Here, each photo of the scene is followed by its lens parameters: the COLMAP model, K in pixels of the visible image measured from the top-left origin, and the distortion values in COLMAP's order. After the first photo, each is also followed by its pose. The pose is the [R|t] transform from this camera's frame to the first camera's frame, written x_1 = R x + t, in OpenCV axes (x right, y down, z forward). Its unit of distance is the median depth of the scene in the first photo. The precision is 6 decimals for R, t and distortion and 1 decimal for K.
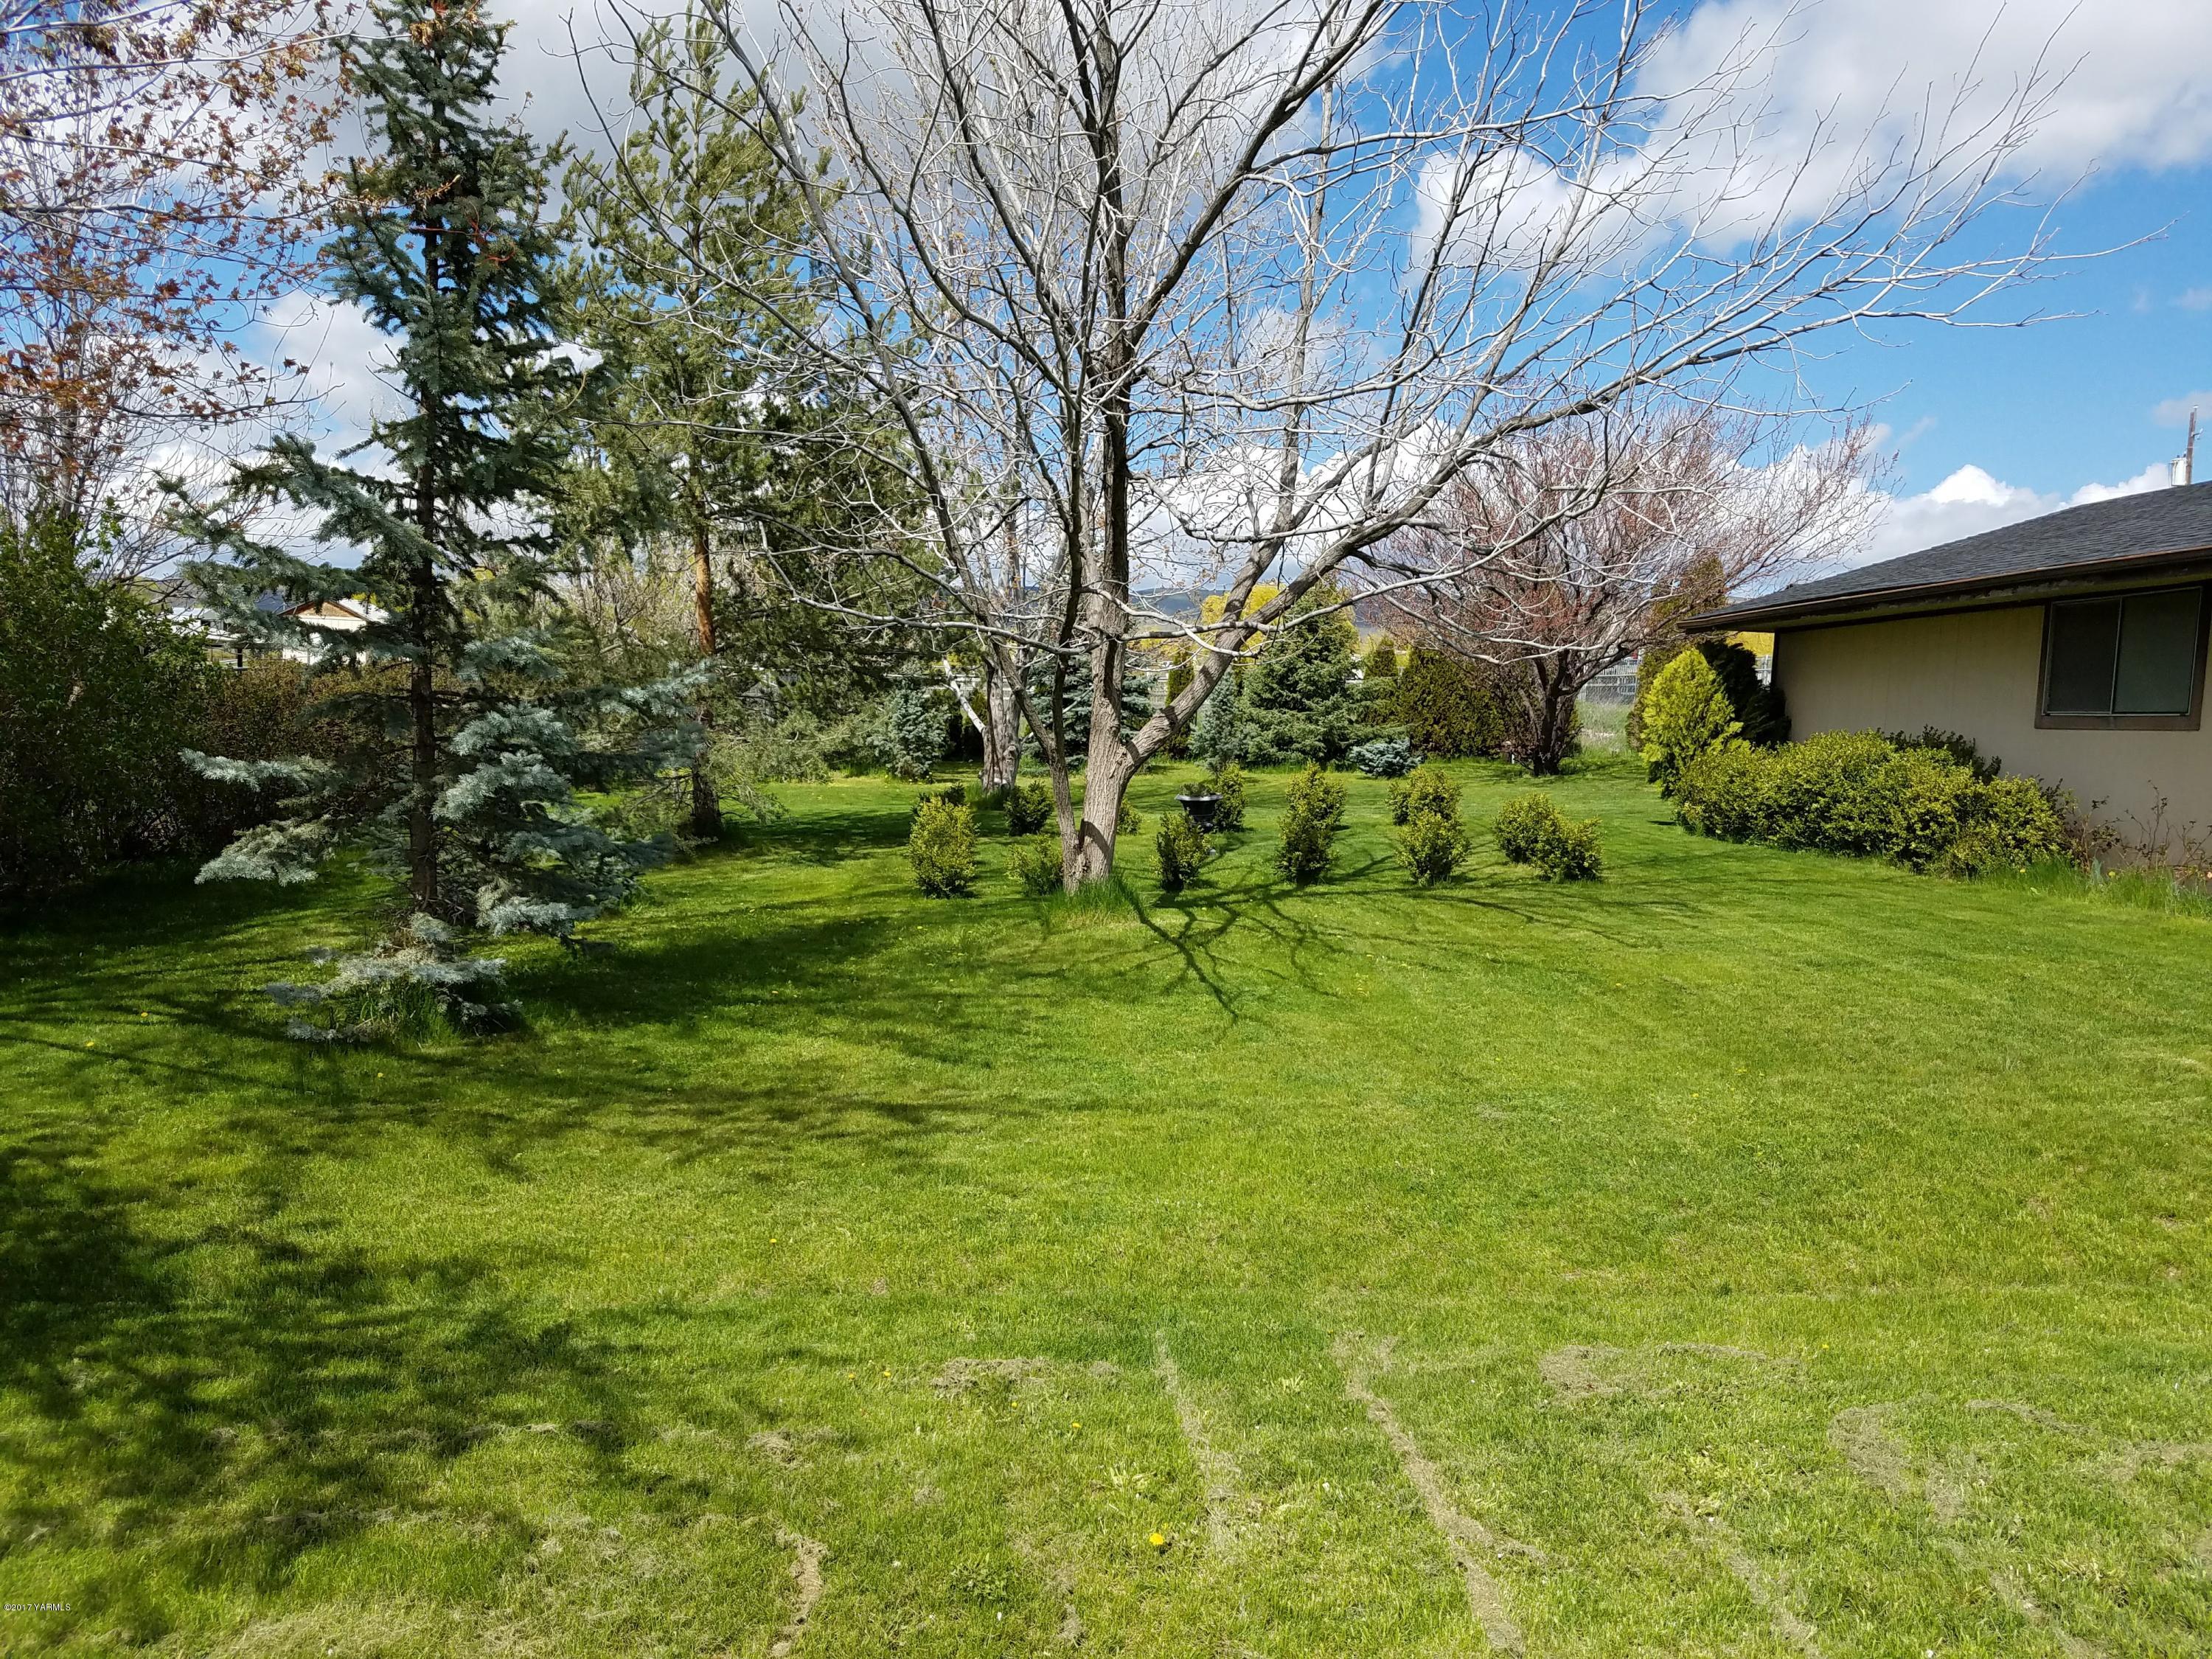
lens RADIAL K [[1694.0, 0, 1103.3], [0, 1694.0, 831.1], [0, 0, 1]] dist [0.106500, -0.183333]
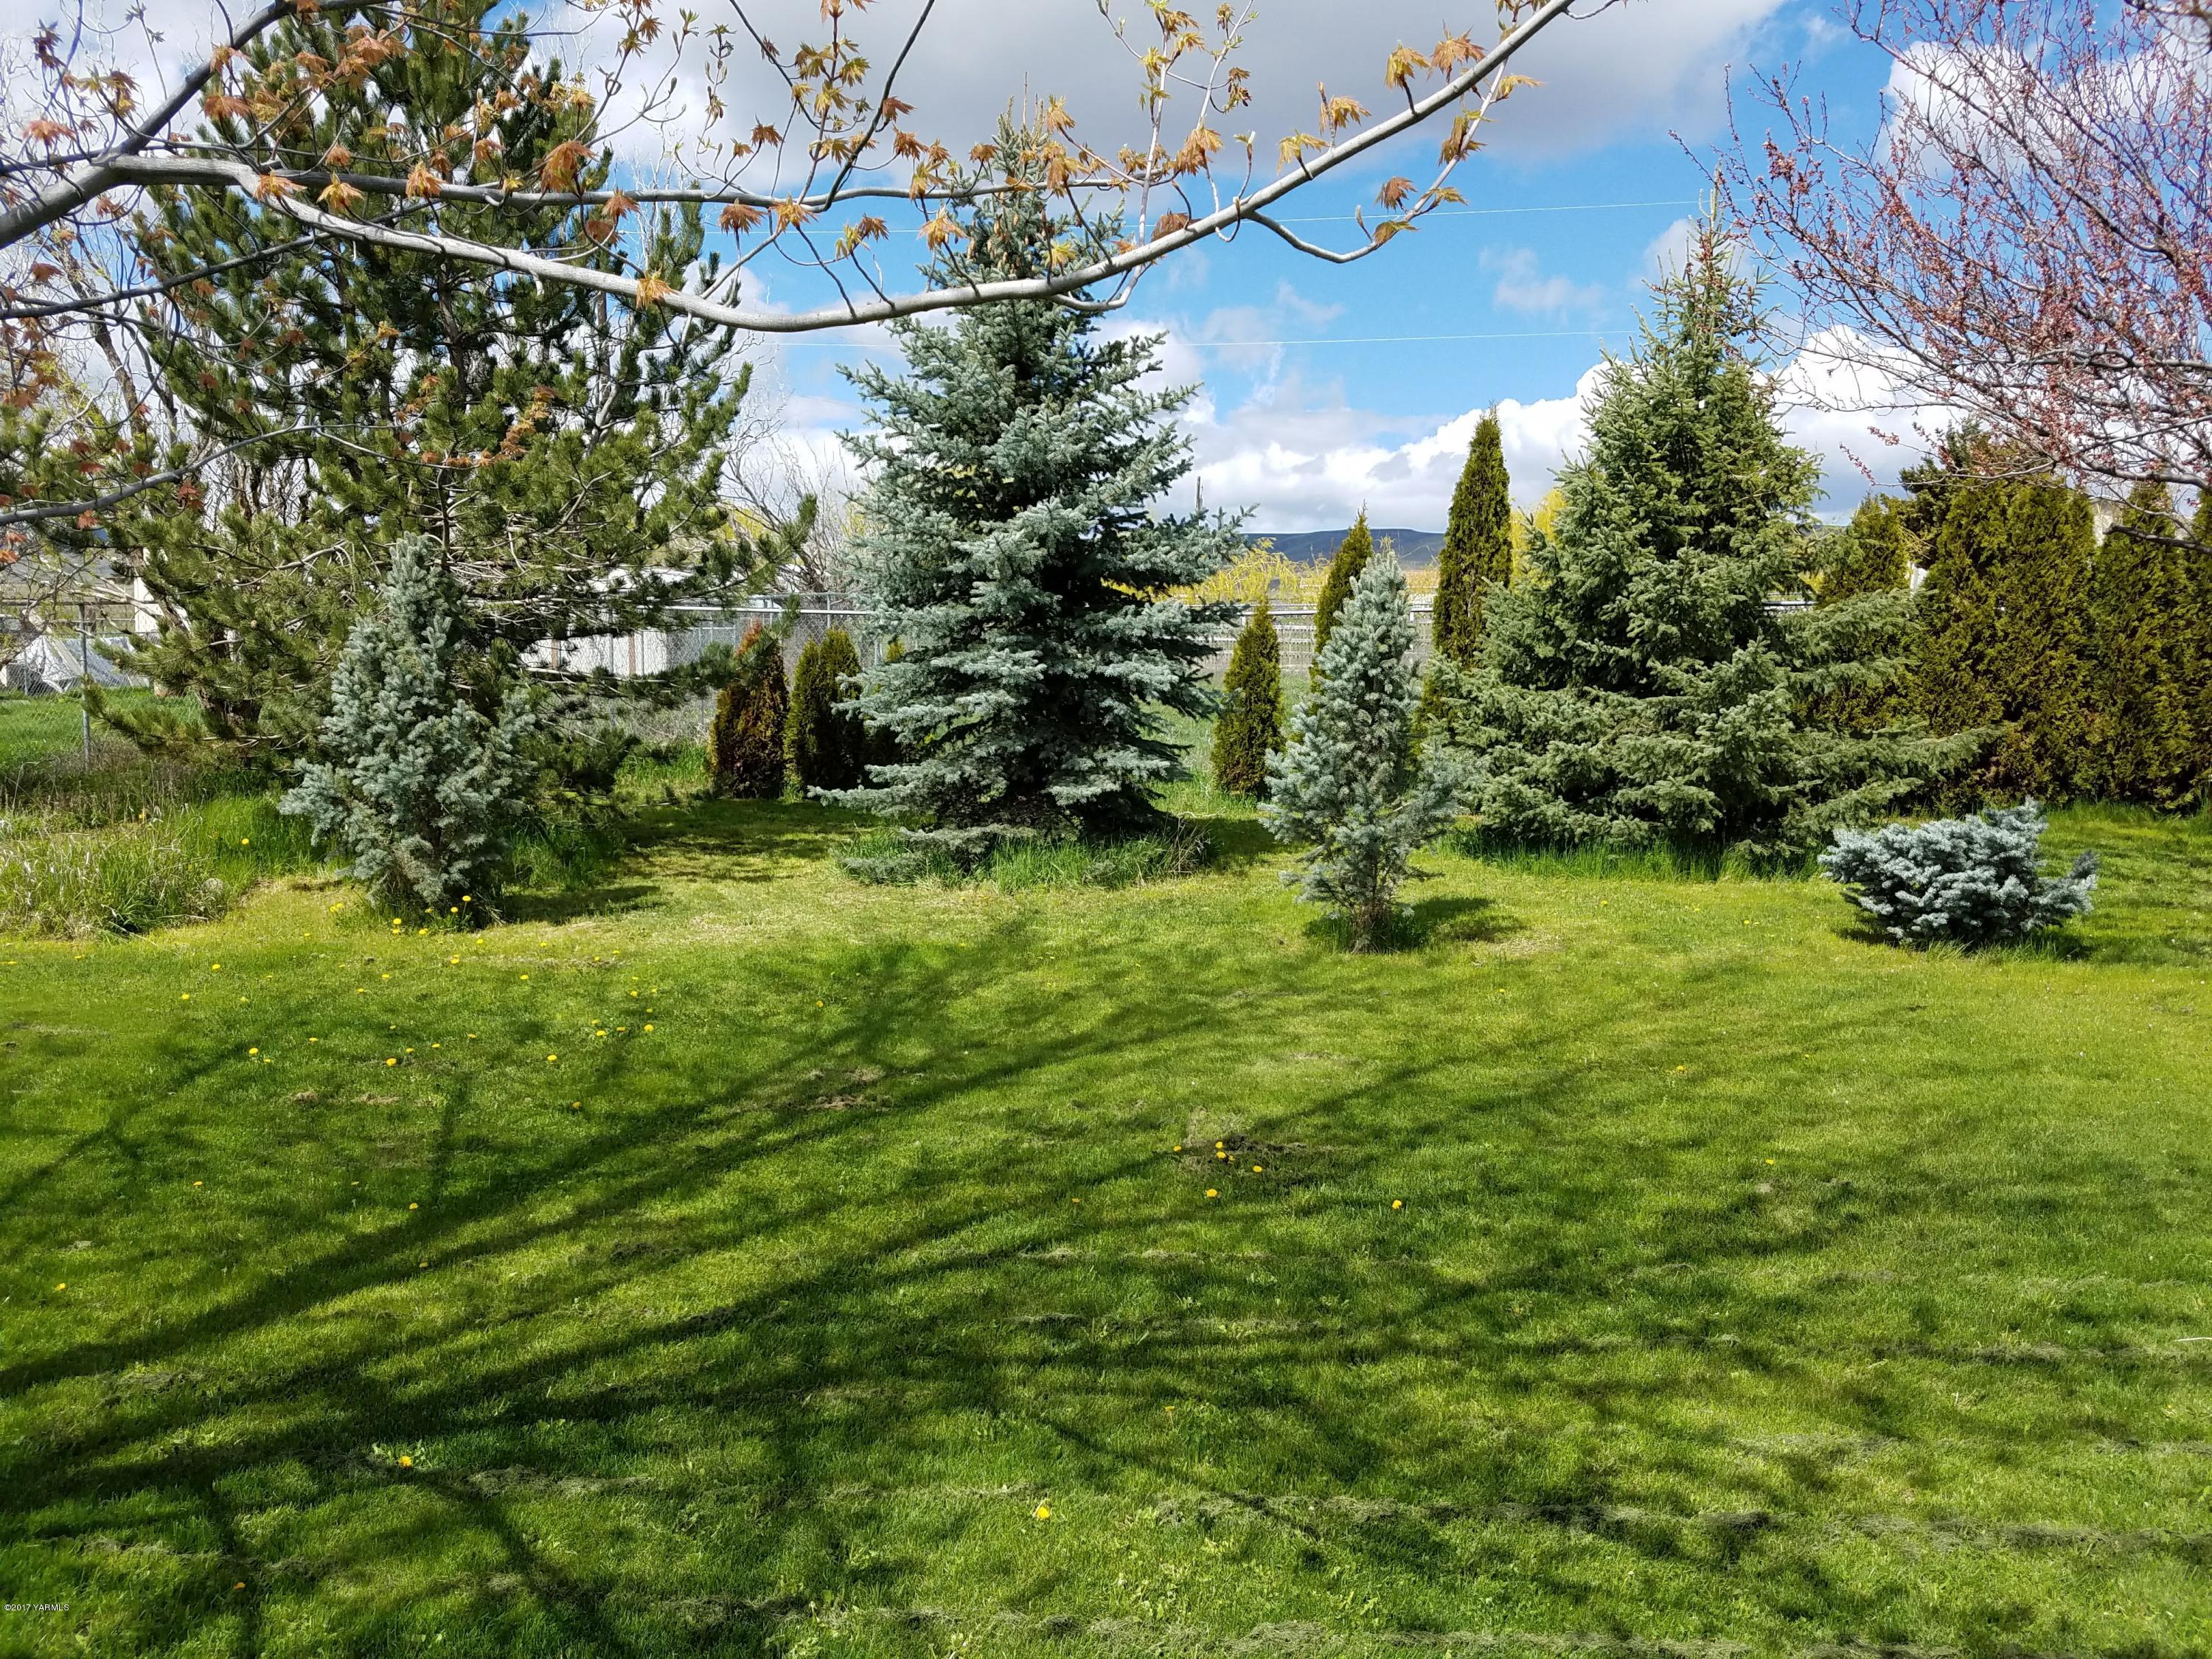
lens RADIAL K [[1694.0, 0, 1104.9], [0, 1694.0, 819.7], [0, 0, 1]] dist [0.106500, -0.183333]
pose [[0.984012, 0.011871, -0.177705, 0.070822], [-0.007583, 0.999664, 0.024789, -0.053047], [0.177939, -0.023045, 0.983772, 0.635672]]
